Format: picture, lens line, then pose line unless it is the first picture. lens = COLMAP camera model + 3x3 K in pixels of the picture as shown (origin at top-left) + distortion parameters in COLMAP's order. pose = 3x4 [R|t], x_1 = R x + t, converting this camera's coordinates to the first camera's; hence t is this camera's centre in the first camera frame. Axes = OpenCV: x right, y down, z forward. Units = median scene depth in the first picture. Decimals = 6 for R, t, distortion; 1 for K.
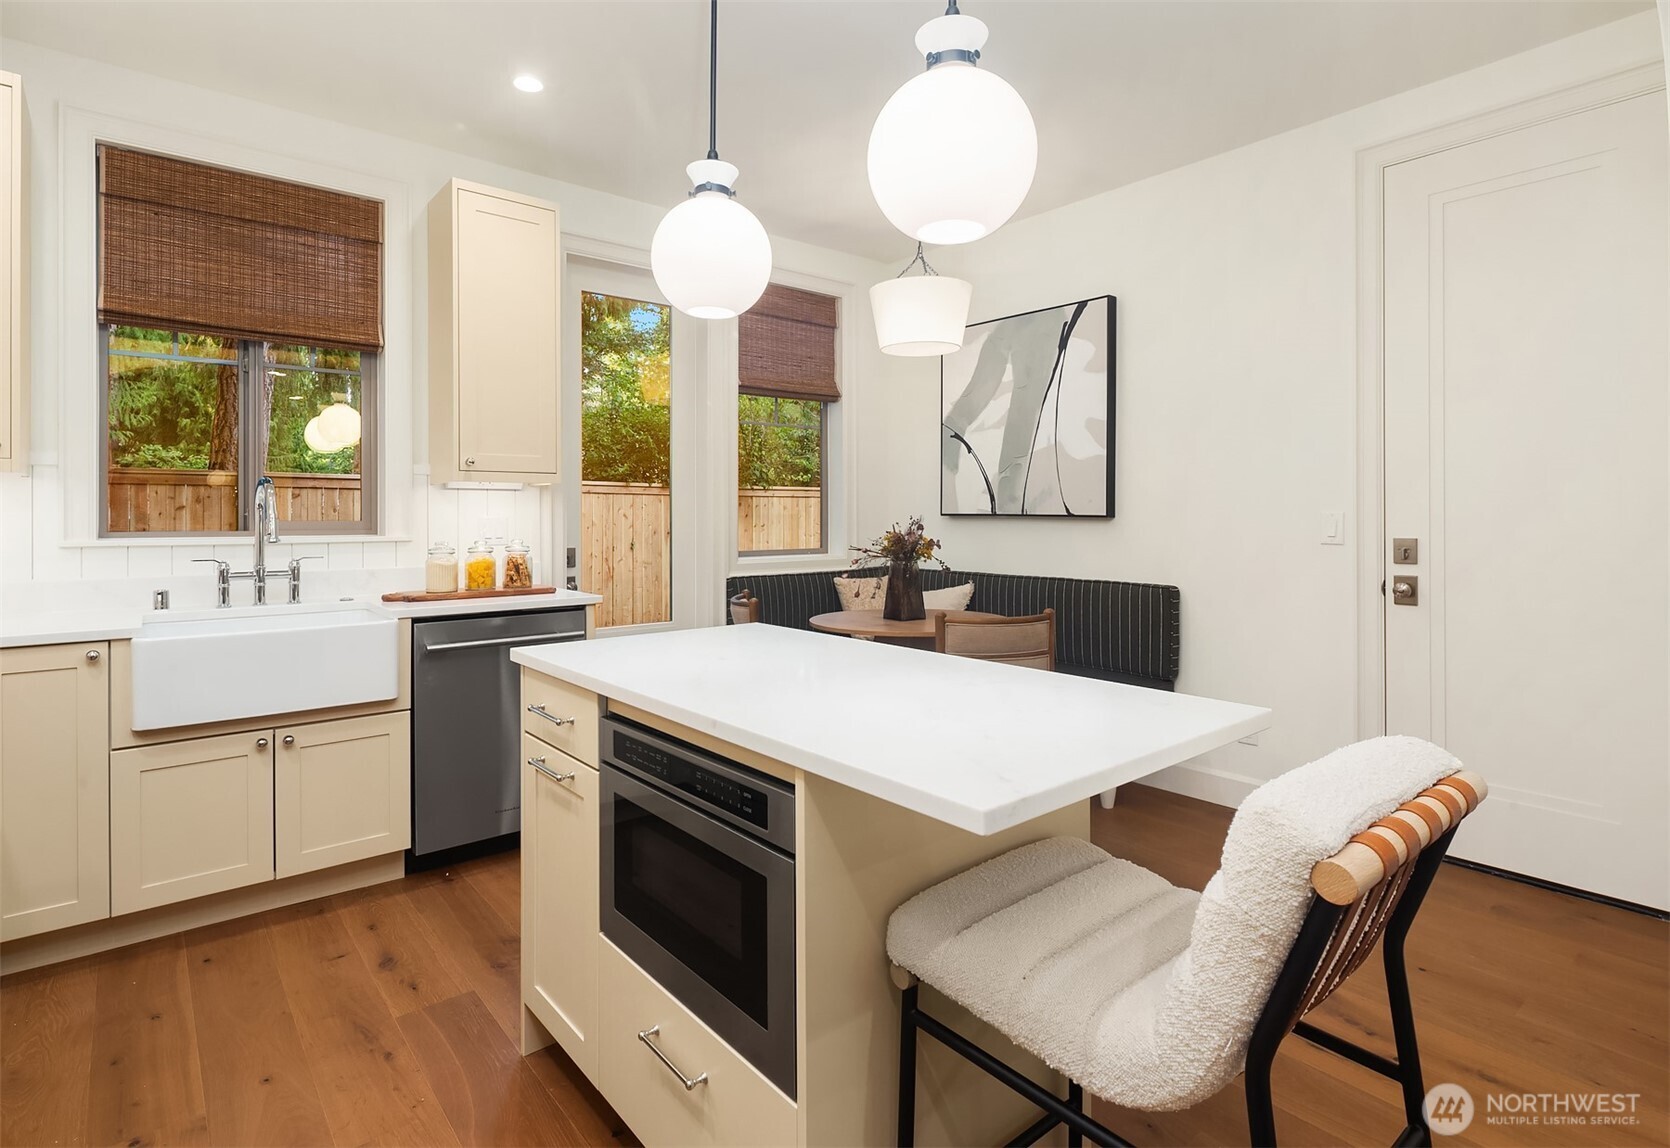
lens RADIAL K [[840.4, 0, 834.1], [0, 840.4, 518.3], [0, 0, 1]] dist [-0.000410, -0.000447]
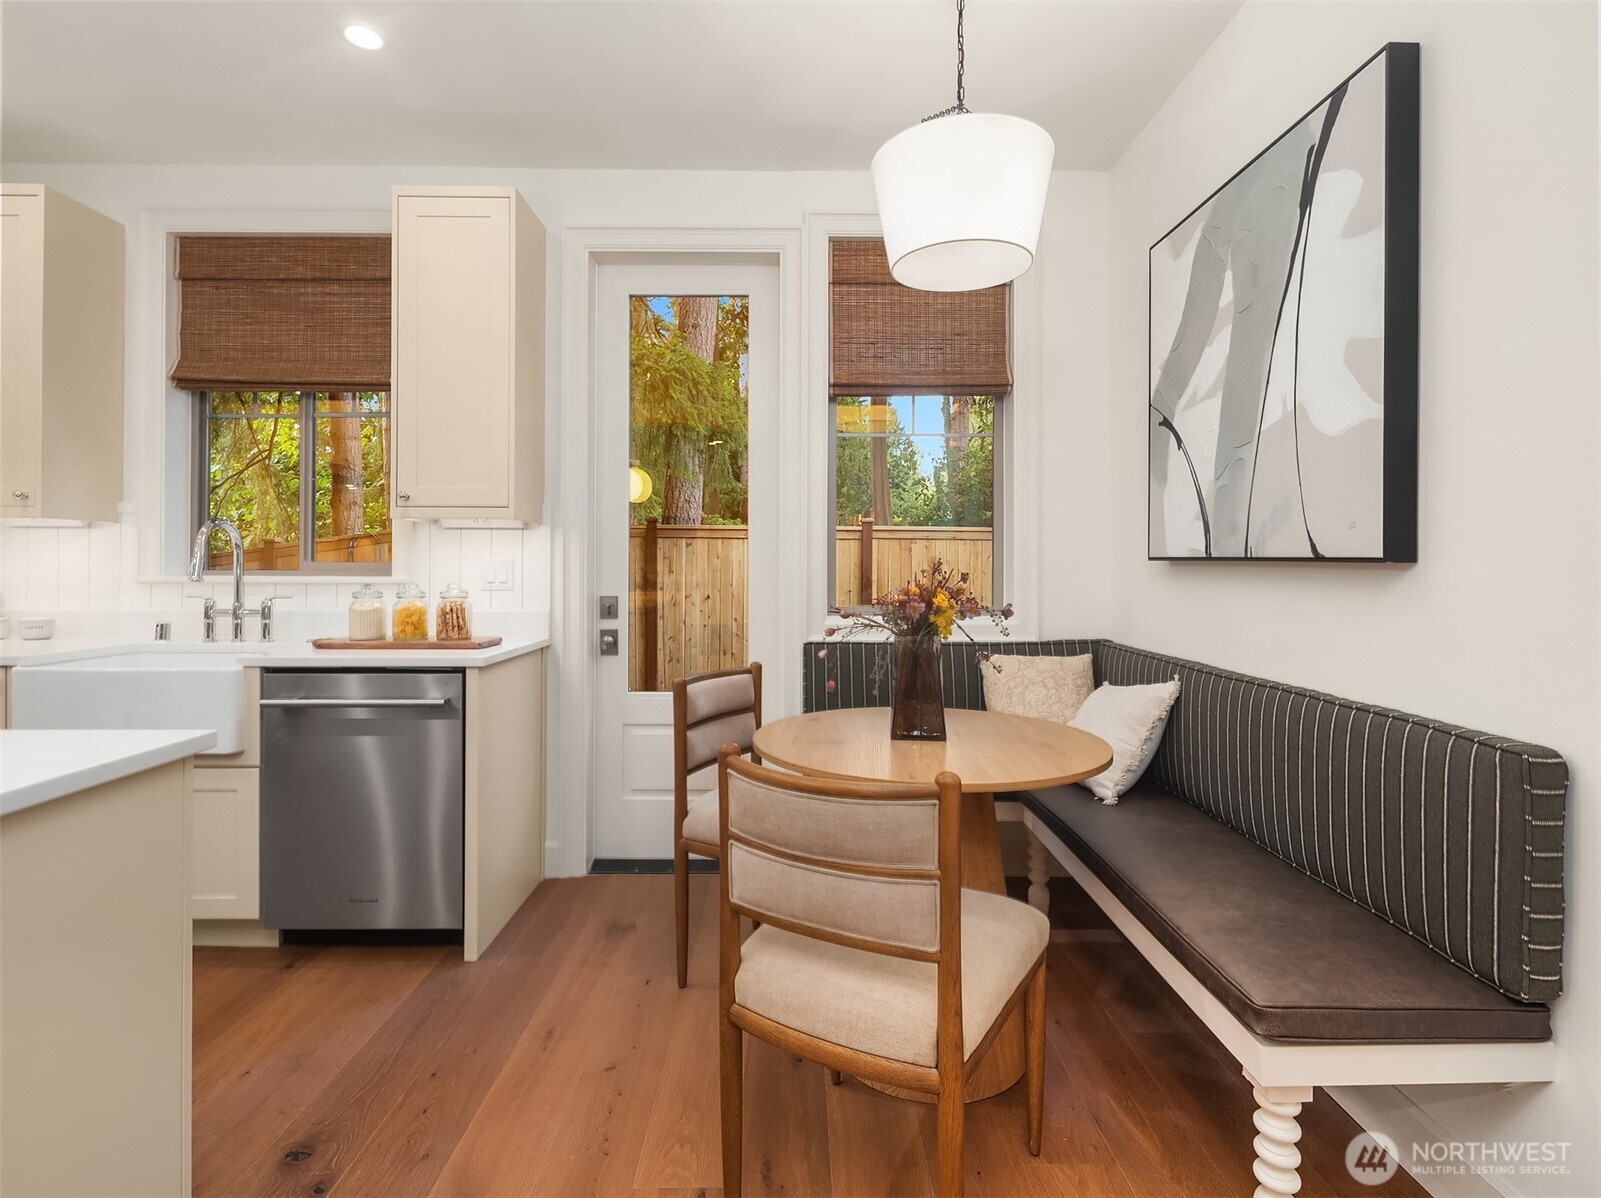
lens RADIAL K [[792.3, 0, 801.4], [0, 792.3, 564.3], [0, 0, 1]] dist [0.001251, -0.000438]
pose [[0.773764, 0.004541, -0.633458, 0.371867], [-0.007689, 0.999968, -0.002224, 0.003353], [0.633427, 0.006592, 0.773774, 0.527576]]
